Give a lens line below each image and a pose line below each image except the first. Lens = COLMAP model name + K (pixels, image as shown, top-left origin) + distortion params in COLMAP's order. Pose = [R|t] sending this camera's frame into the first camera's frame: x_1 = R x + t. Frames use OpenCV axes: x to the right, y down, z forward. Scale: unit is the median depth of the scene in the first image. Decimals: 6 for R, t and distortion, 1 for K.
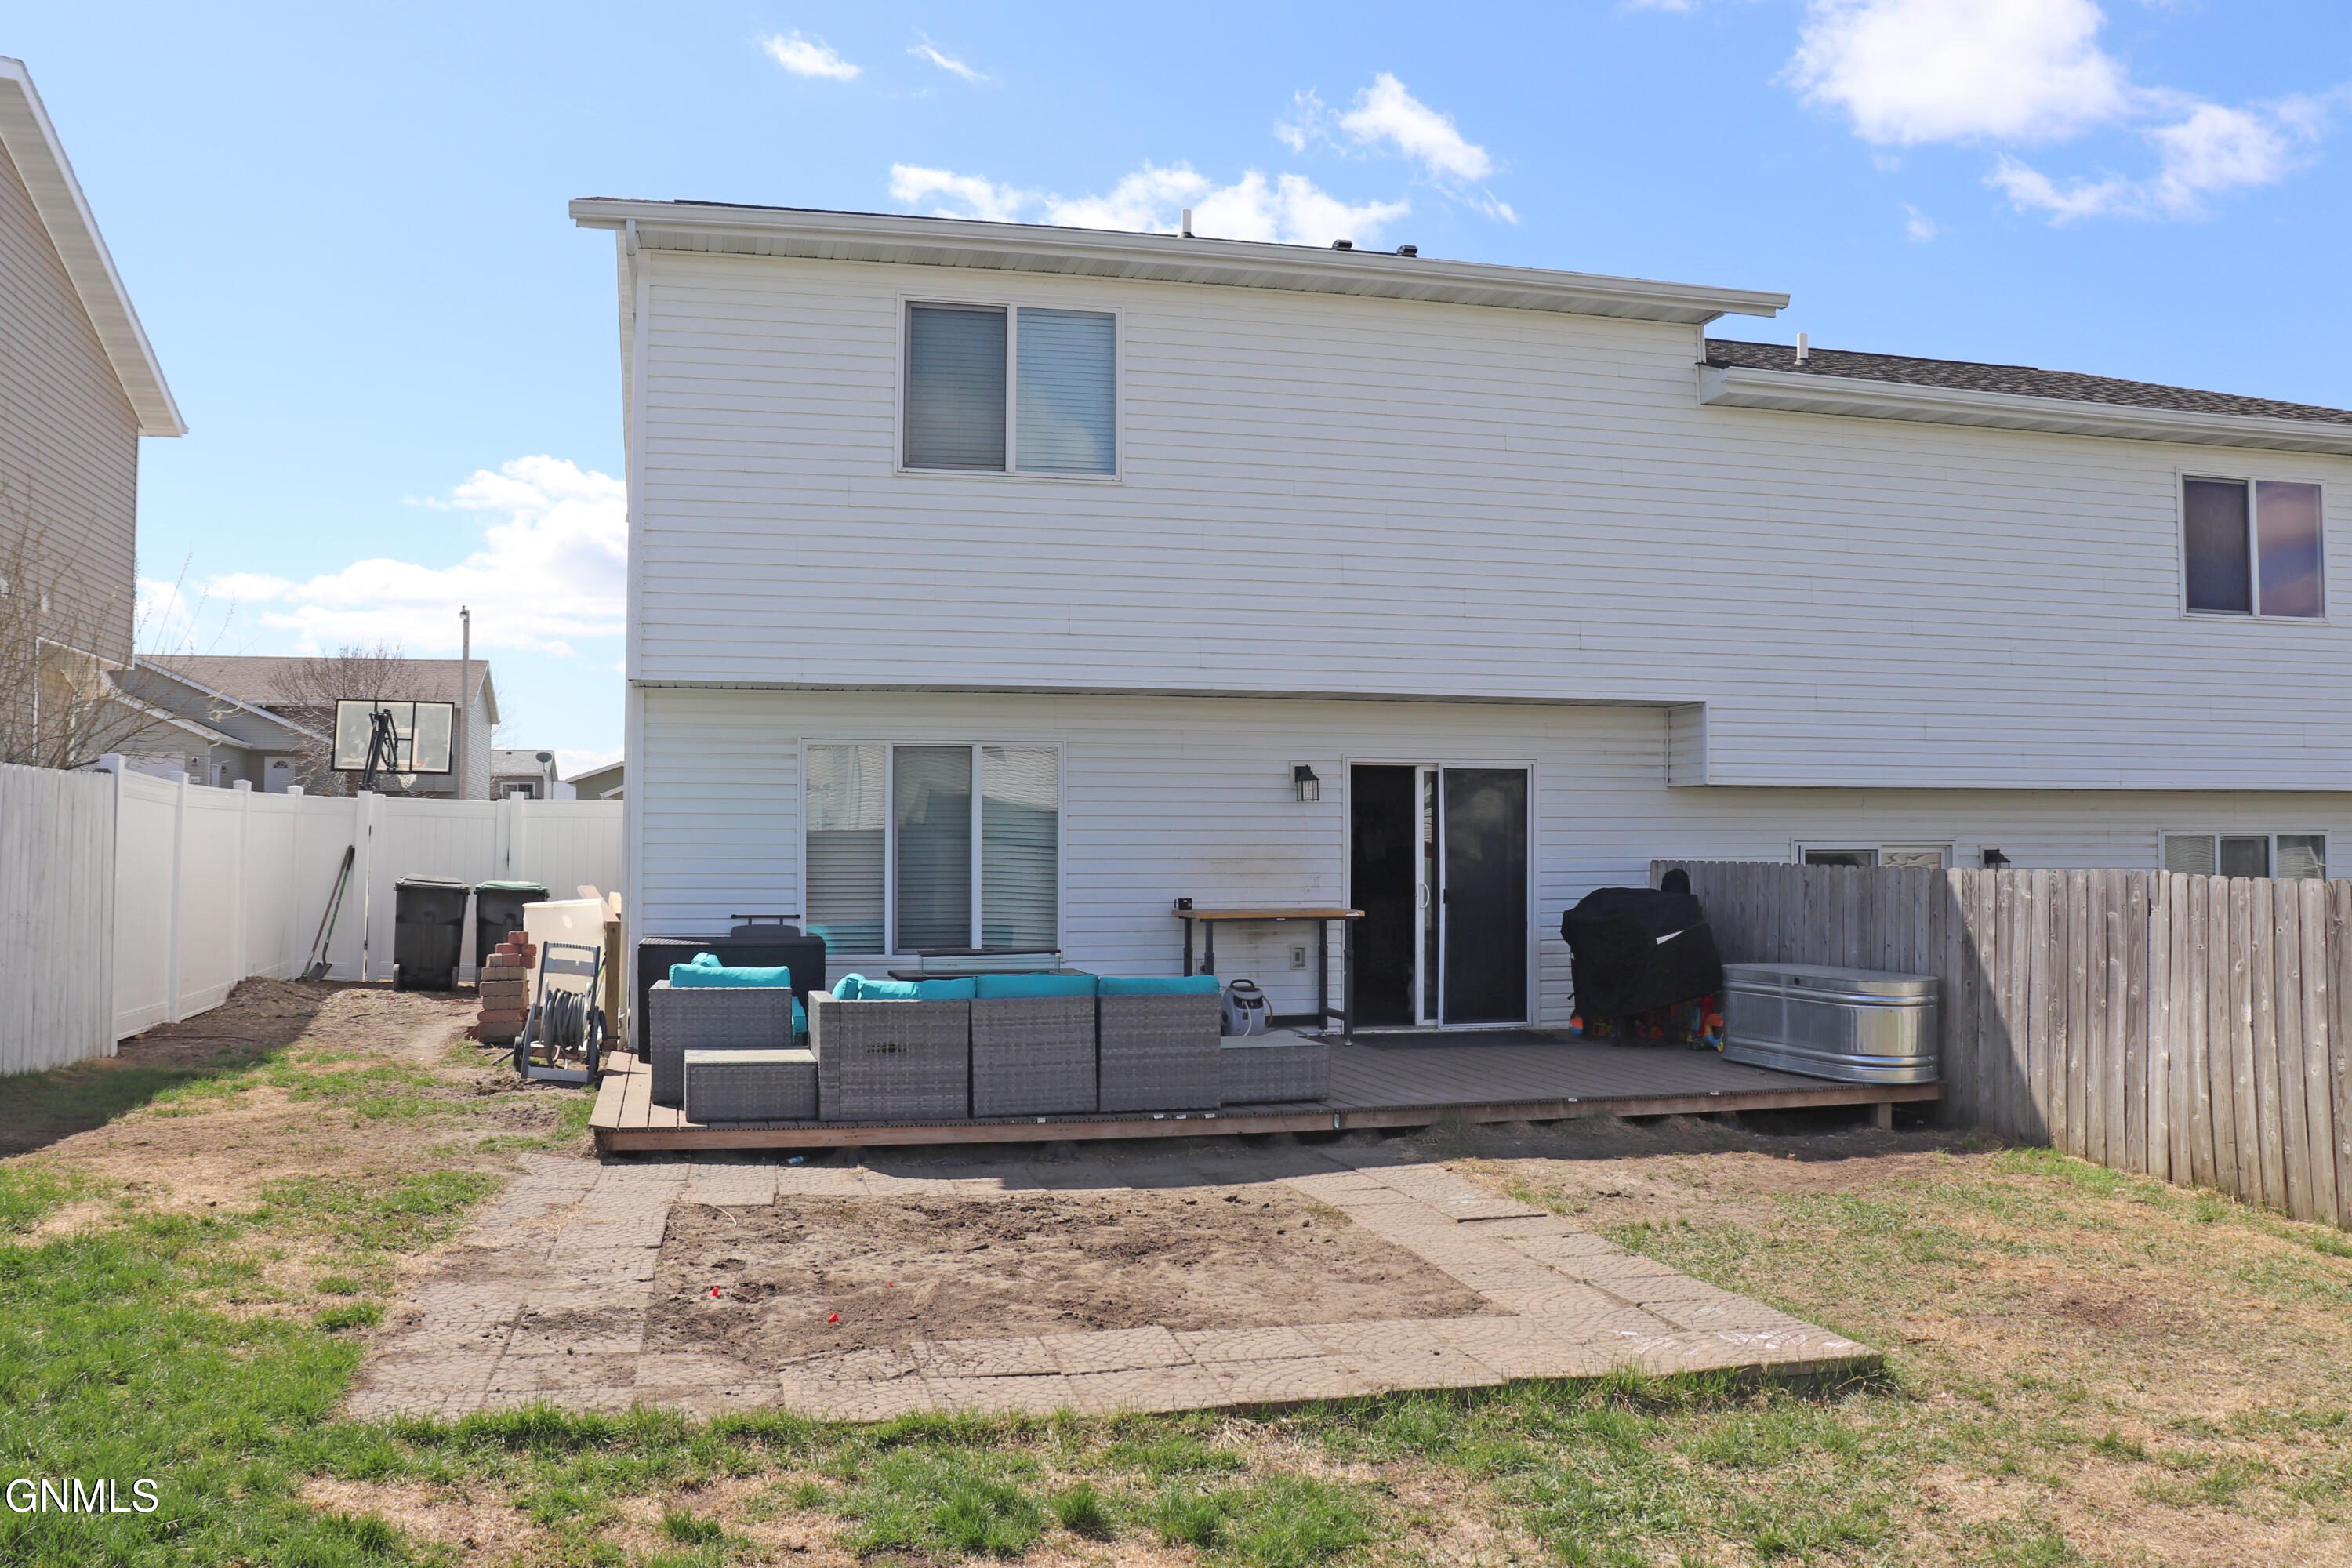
lens RADIAL K [[1948.9, 0, 1162.5], [0, 1948.9, 781.9], [0, 0, 1]] dist [-0.176565, 0.163282]
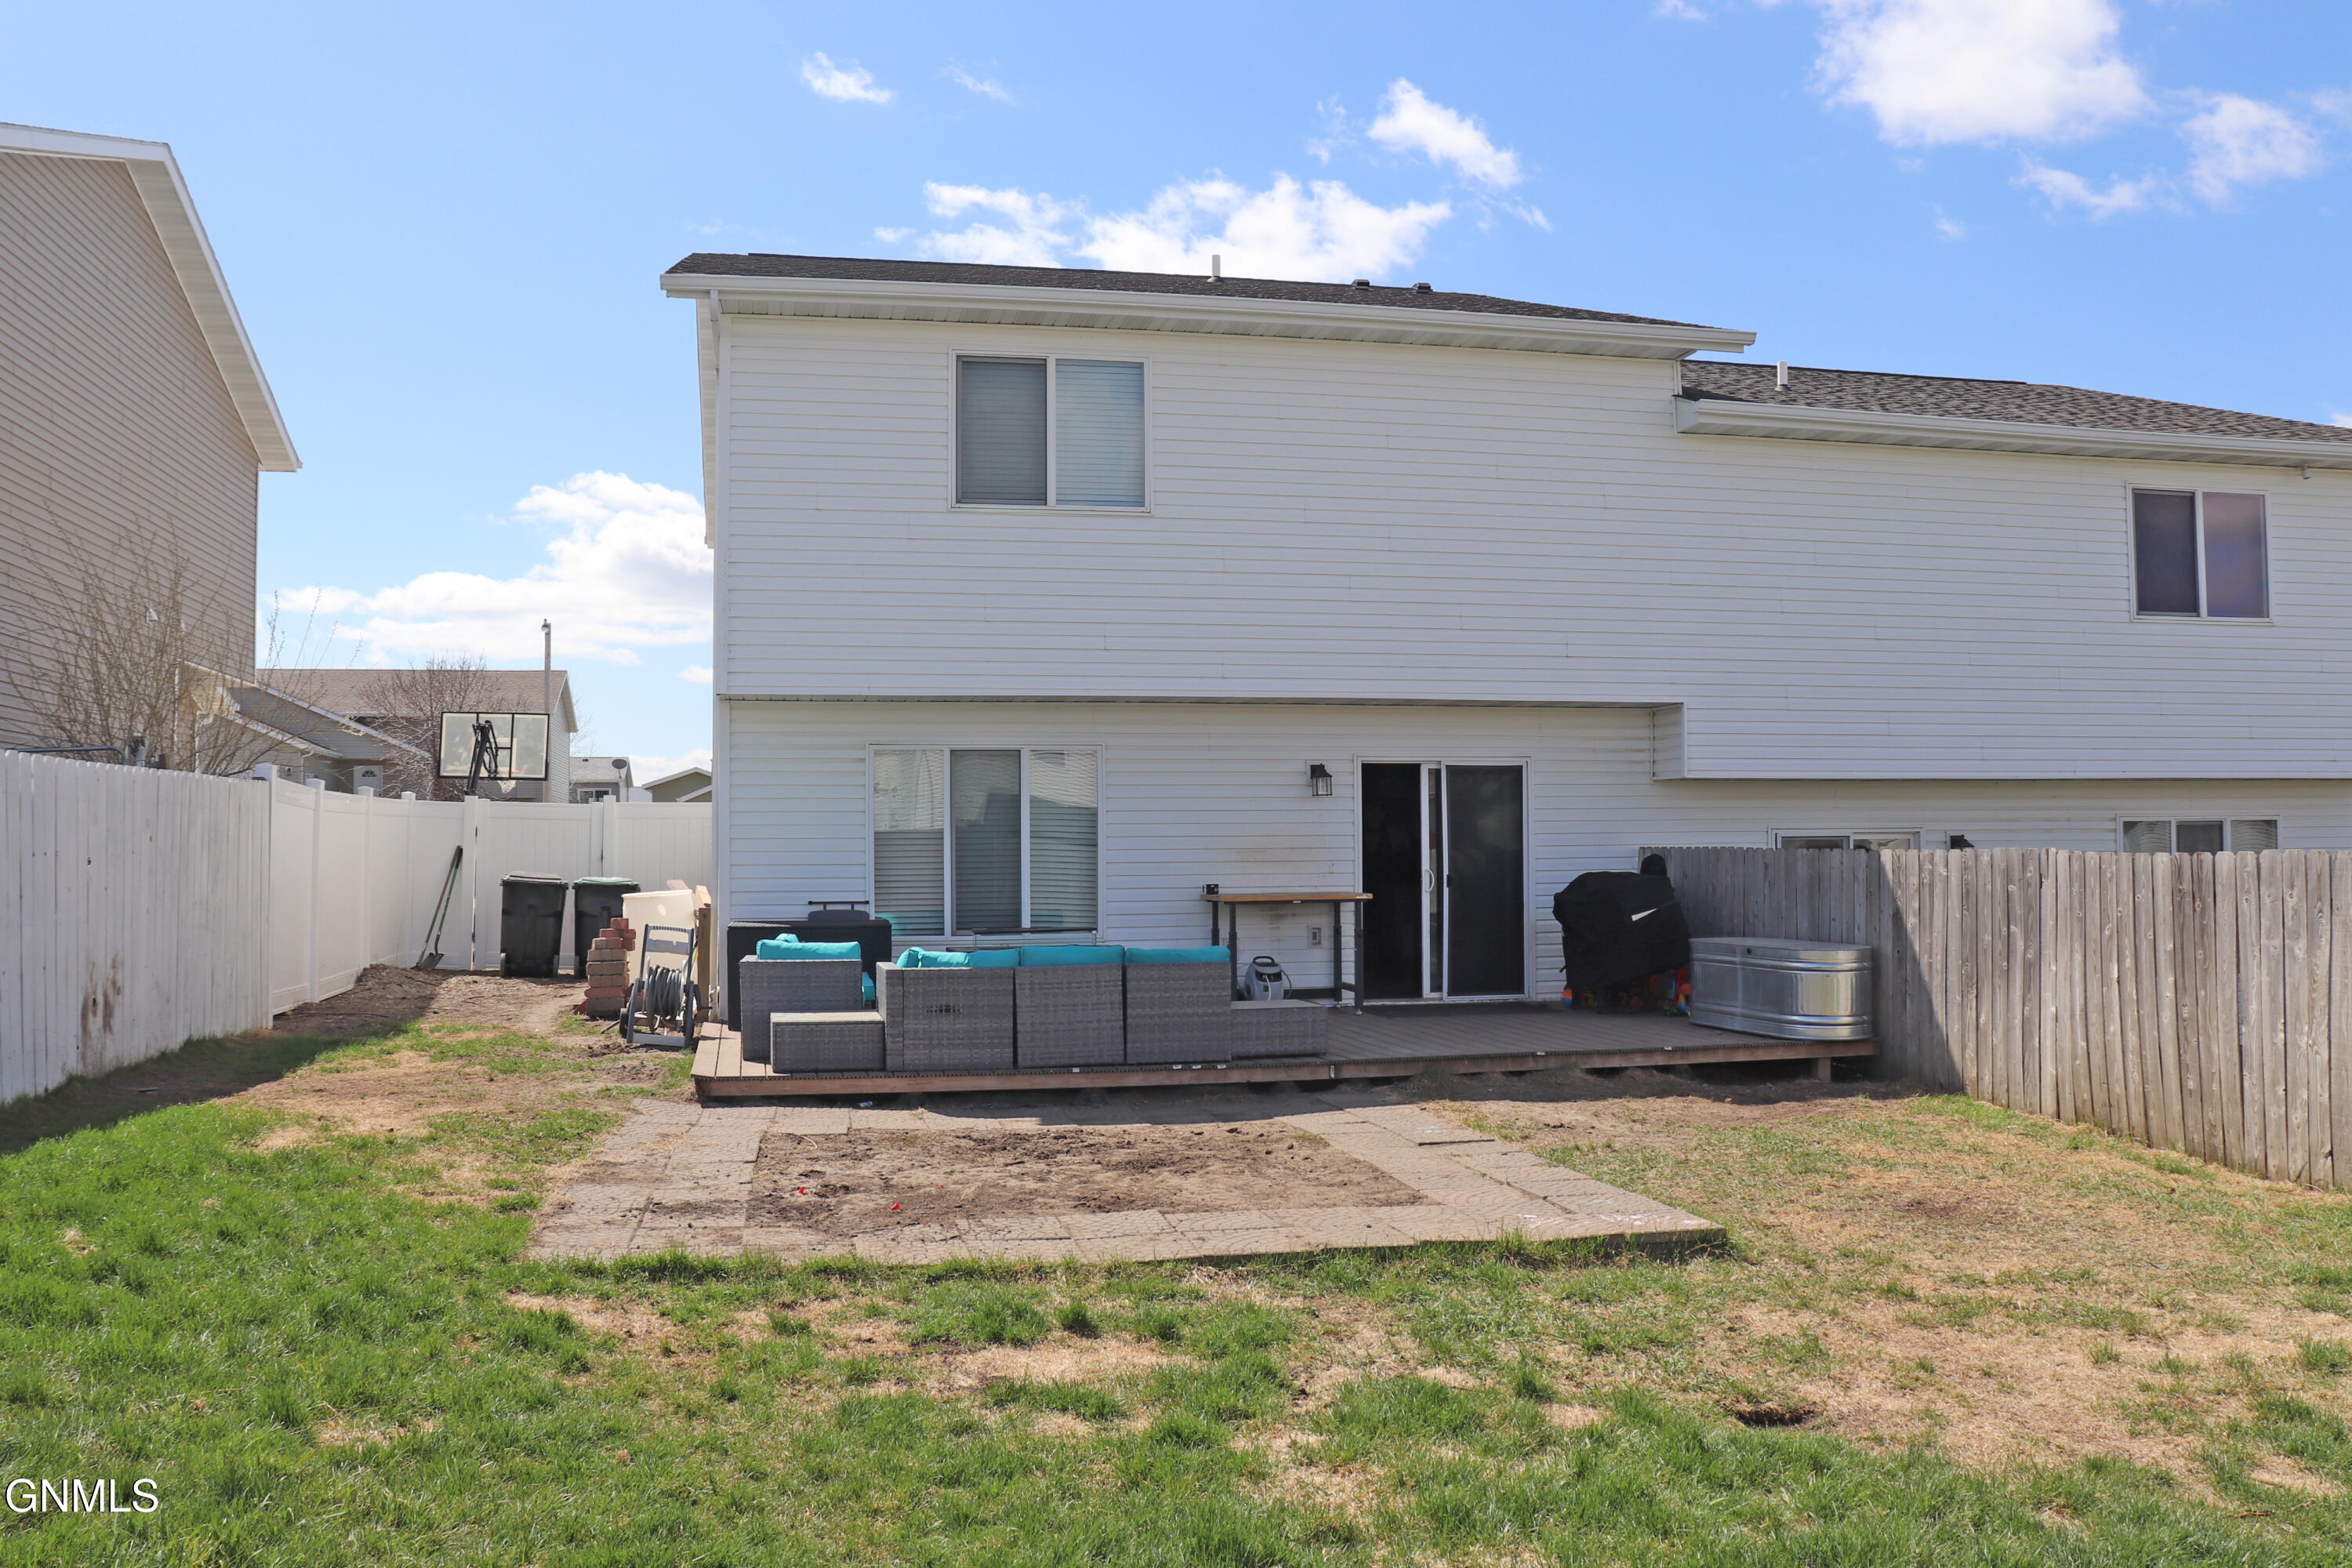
lens RADIAL K [[1948.9, 0, 1162.5], [0, 1948.9, 781.9], [0, 0, 1]] dist [-0.176565, 0.163282]
pose [[0.999329, -0.009420, -0.035390, 0.031599], [0.009398, 0.999956, -0.000779, 0.002471], [0.035396, 0.000446, 0.999373, -0.160992]]
